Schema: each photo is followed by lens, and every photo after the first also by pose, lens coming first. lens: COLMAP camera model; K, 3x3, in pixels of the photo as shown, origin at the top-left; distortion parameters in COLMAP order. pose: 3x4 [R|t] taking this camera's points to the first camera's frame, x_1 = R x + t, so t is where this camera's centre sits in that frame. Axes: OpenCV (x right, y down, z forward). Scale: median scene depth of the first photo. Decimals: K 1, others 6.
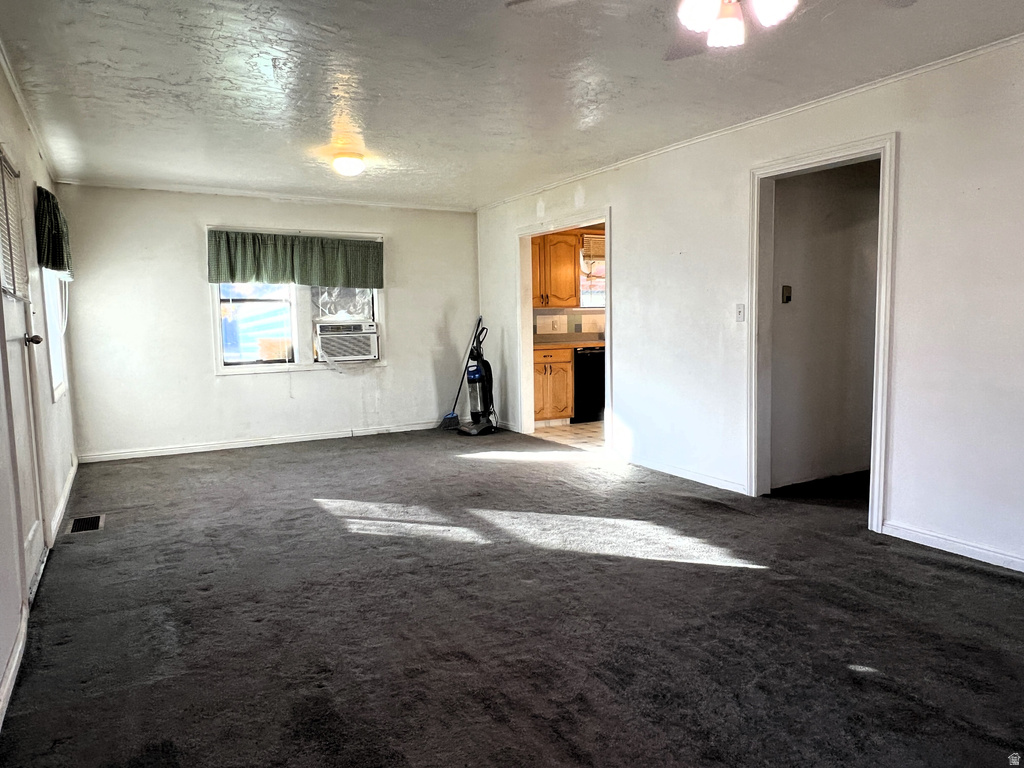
lens RADIAL K [[680.8, 0, 505.9], [0, 680.8, 390.2], [0, 0, 1]] dist [0.007641, -0.000891]
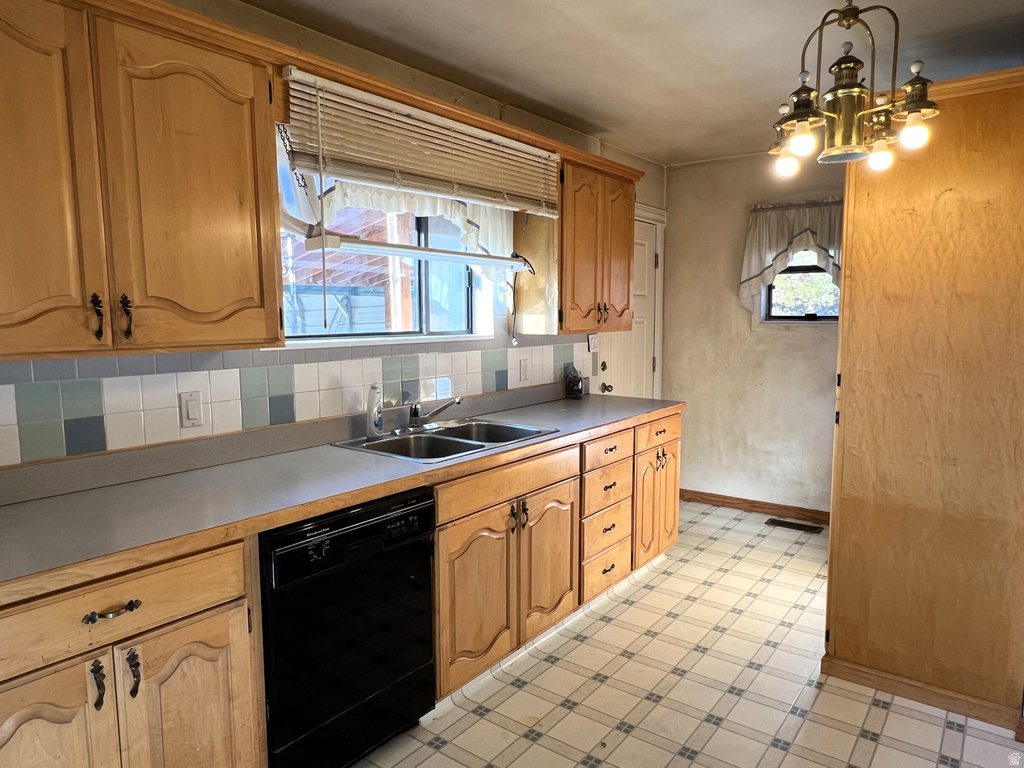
lens RADIAL K [[680.8, 0, 505.9], [0, 680.8, 390.2], [0, 0, 1]] dist [0.007641, -0.000891]
pose [[0.921750, -0.030050, 0.386619, 0.084730], [0.030855, 0.999515, 0.004126, -0.101959], [-0.386556, 0.008126, 0.922230, 0.713676]]
